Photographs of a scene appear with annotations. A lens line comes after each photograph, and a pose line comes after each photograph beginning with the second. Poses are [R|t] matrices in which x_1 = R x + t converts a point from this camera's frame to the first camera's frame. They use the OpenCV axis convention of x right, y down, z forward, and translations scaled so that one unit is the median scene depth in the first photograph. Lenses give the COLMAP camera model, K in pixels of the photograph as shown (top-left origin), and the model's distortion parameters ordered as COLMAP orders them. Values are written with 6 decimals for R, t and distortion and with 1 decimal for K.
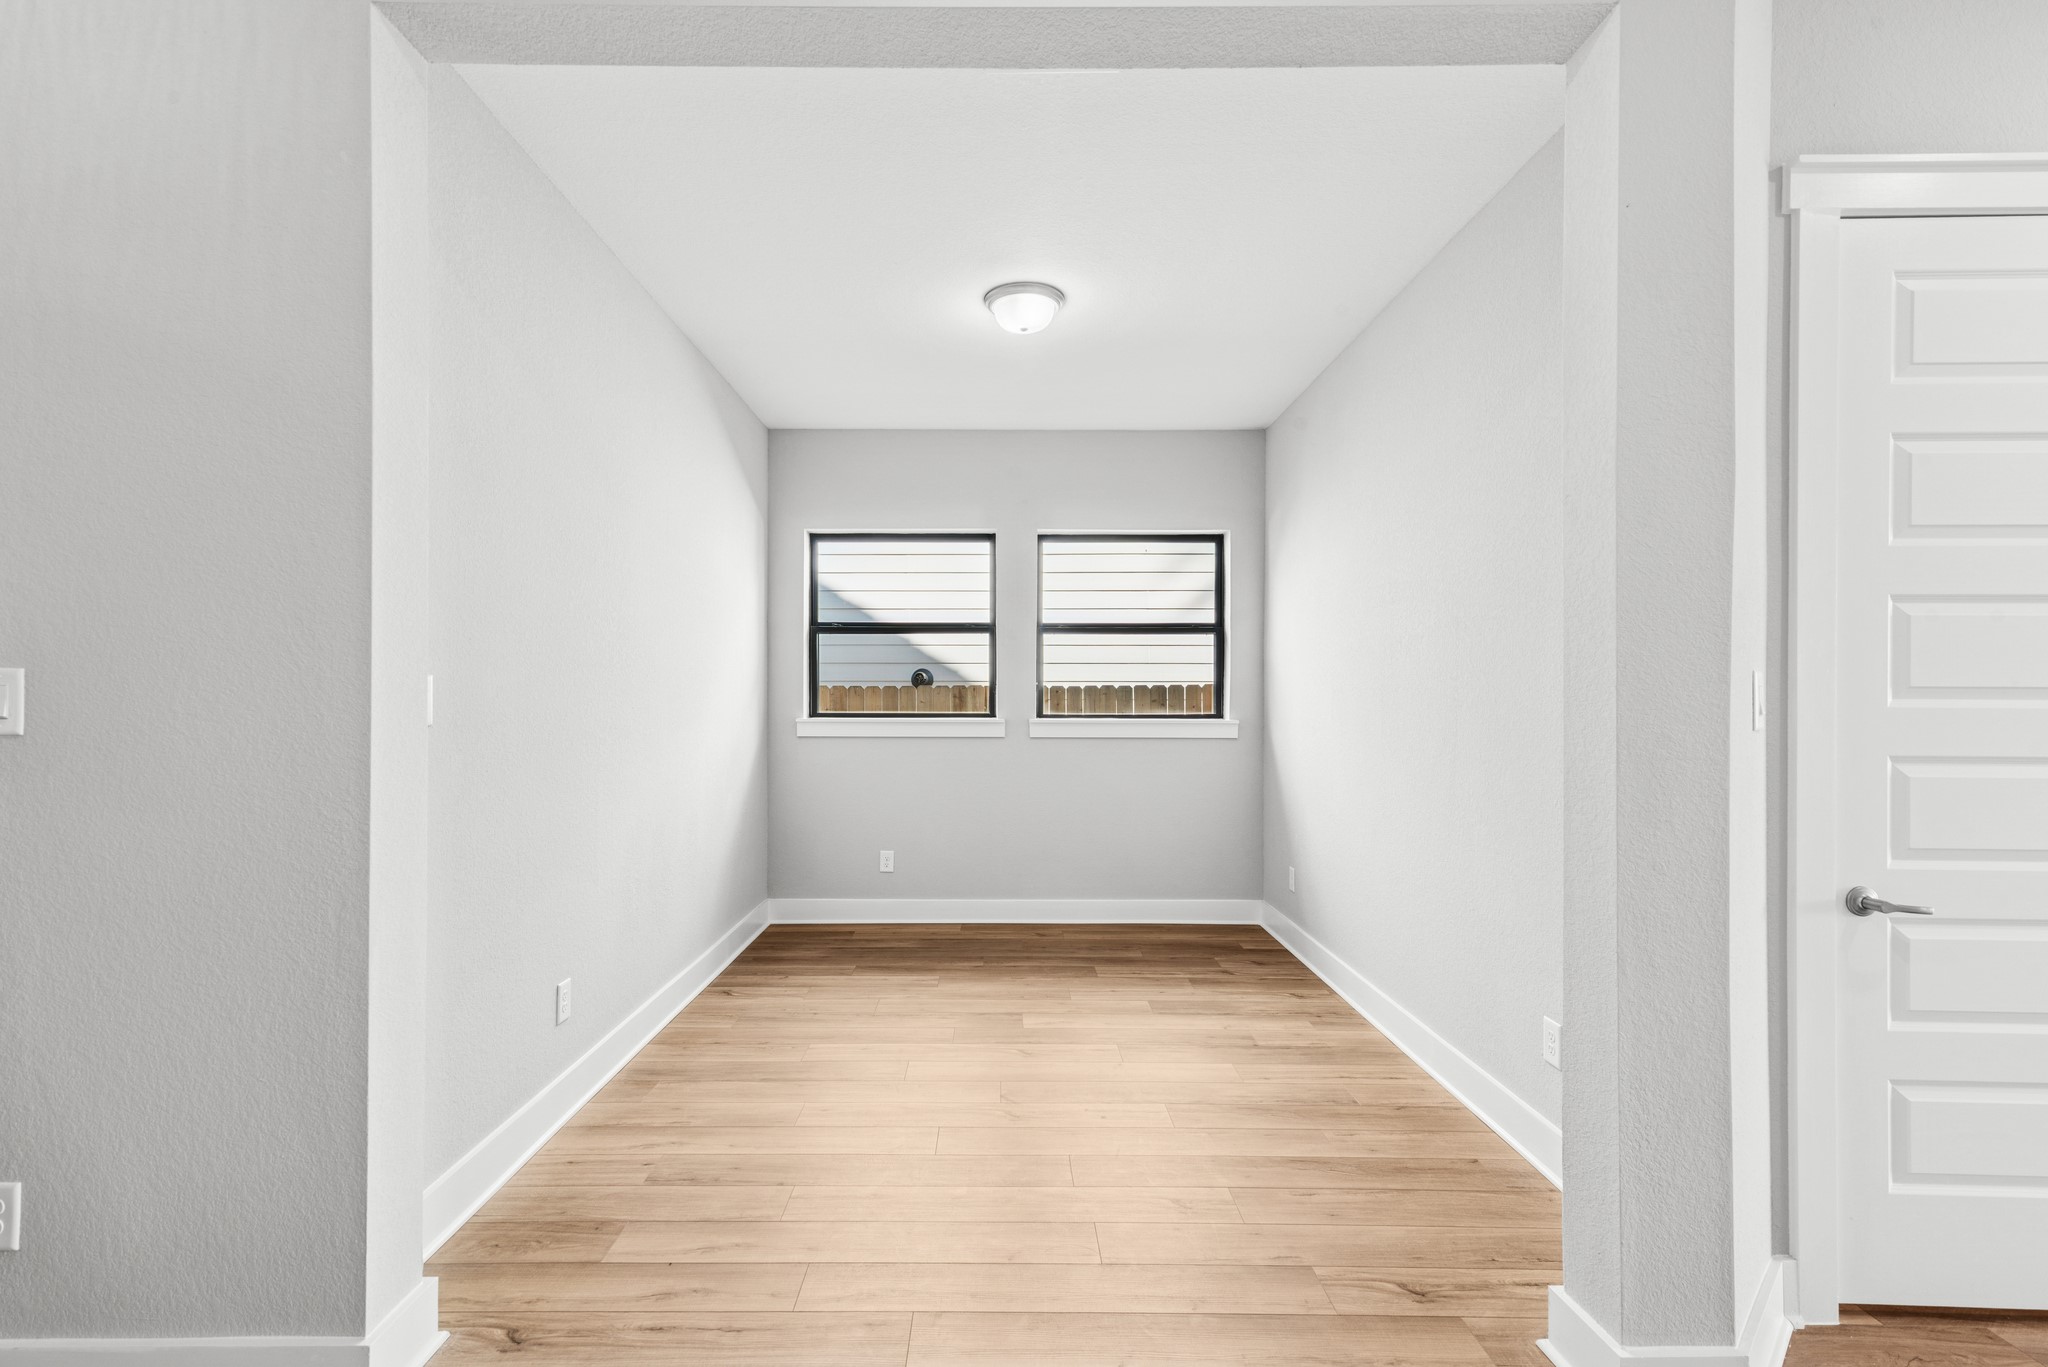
lens RADIAL K [[926.1, 0, 1026.3], [0, 926.1, 697.5], [0, 0, 1]] dist [0.016903, -0.001189]
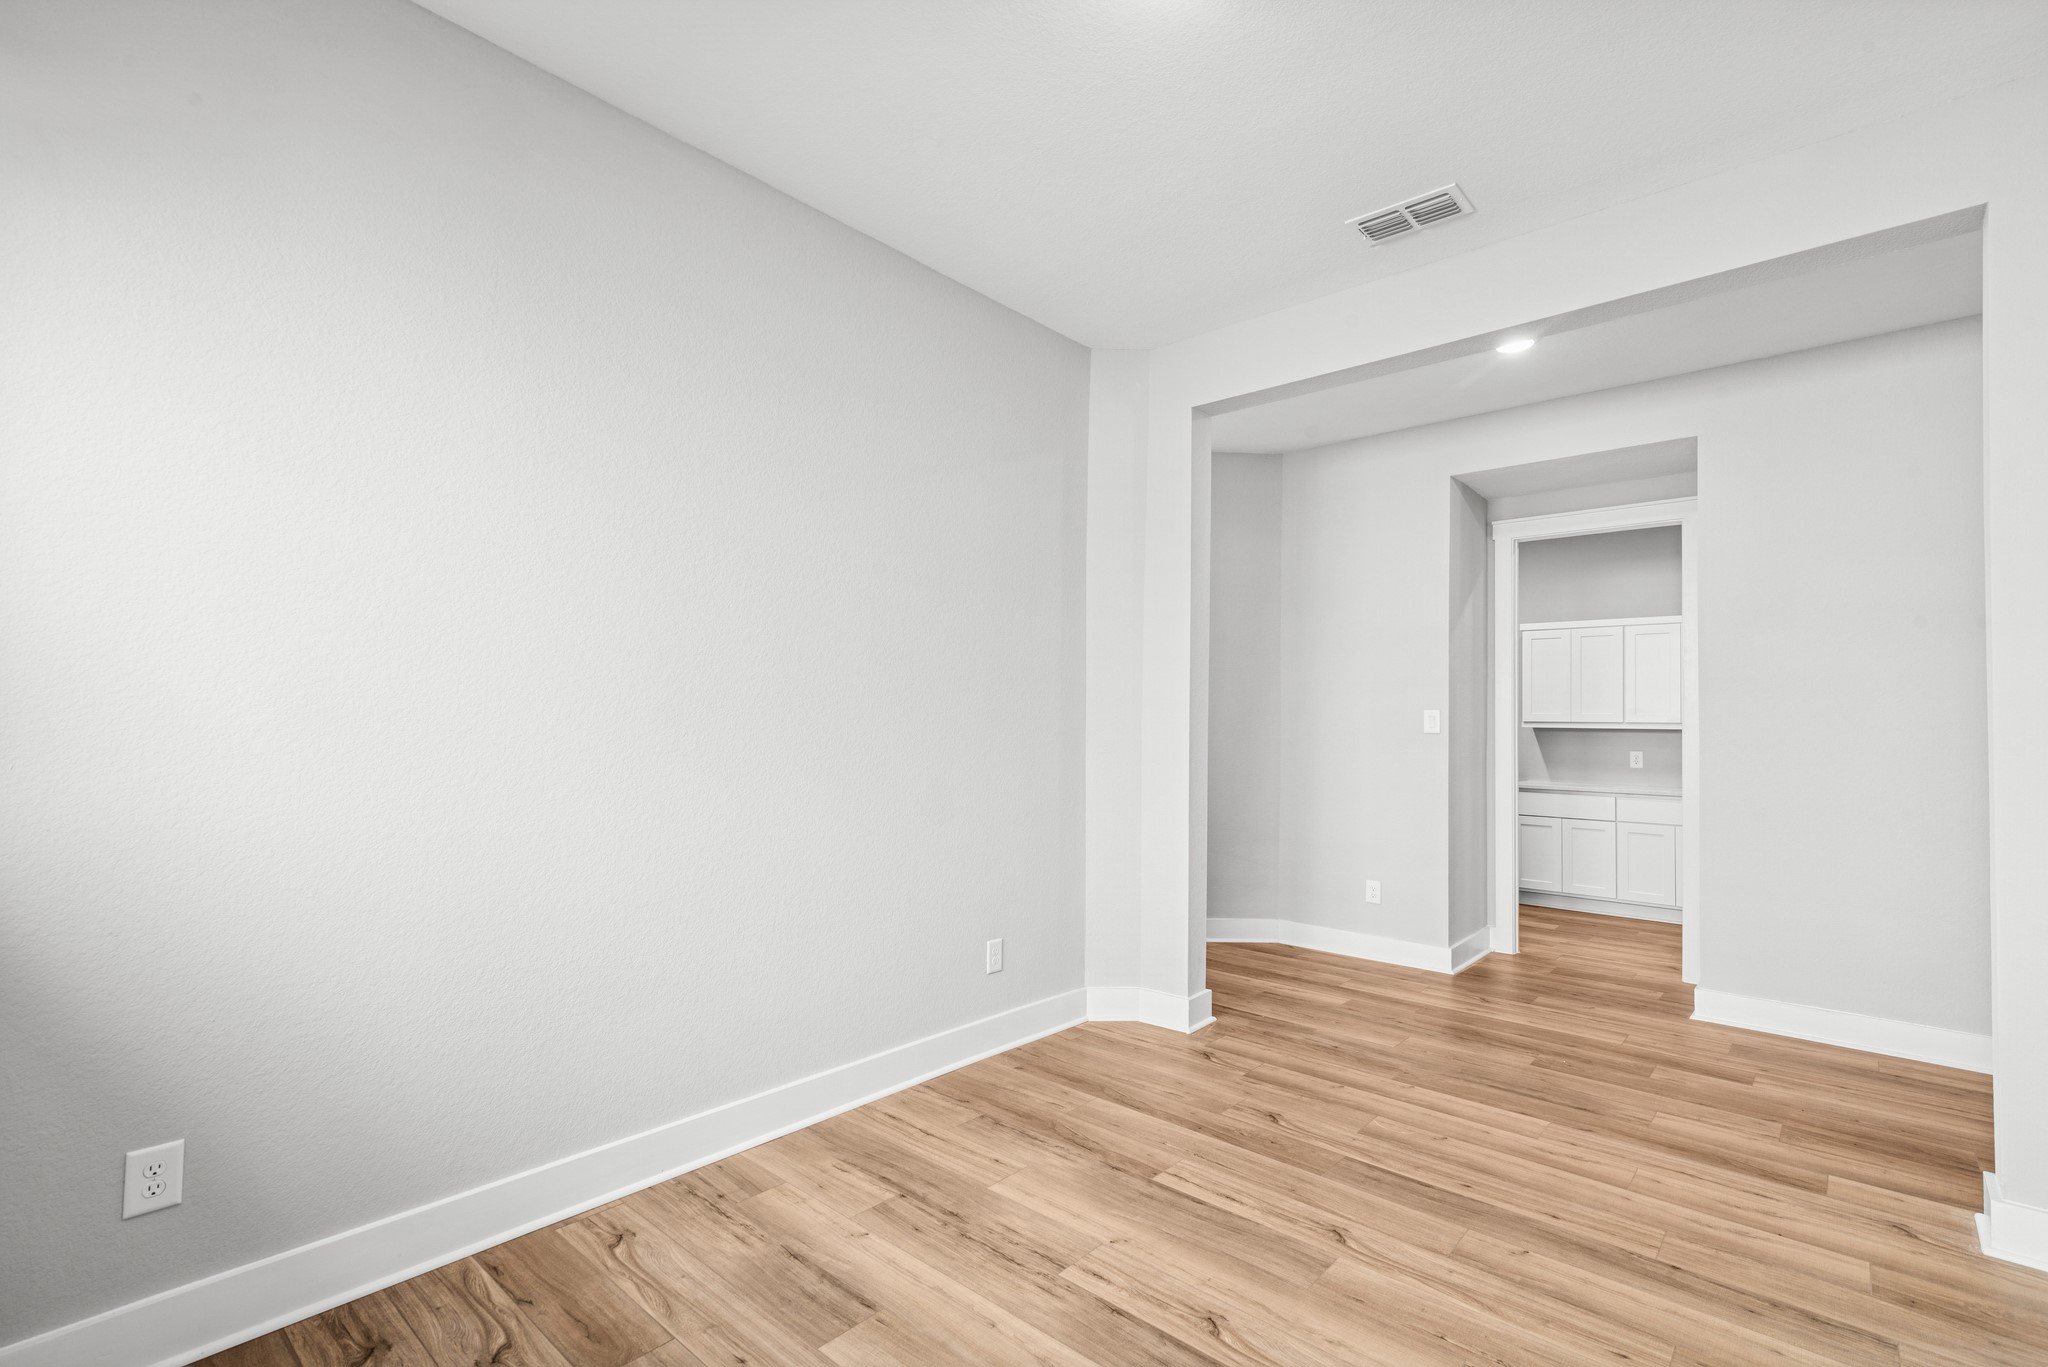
lens RADIAL K [[926.1, 0, 1026.3], [0, 926.1, 697.5], [0, 0, 1]] dist [0.016903, -0.001189]
pose [[-0.731011, 0.006106, 0.682339, -0.315035], [-0.015754, 0.999542, -0.025823, 0.019413], [-0.682184, -0.029627, -0.730580, 1.543429]]
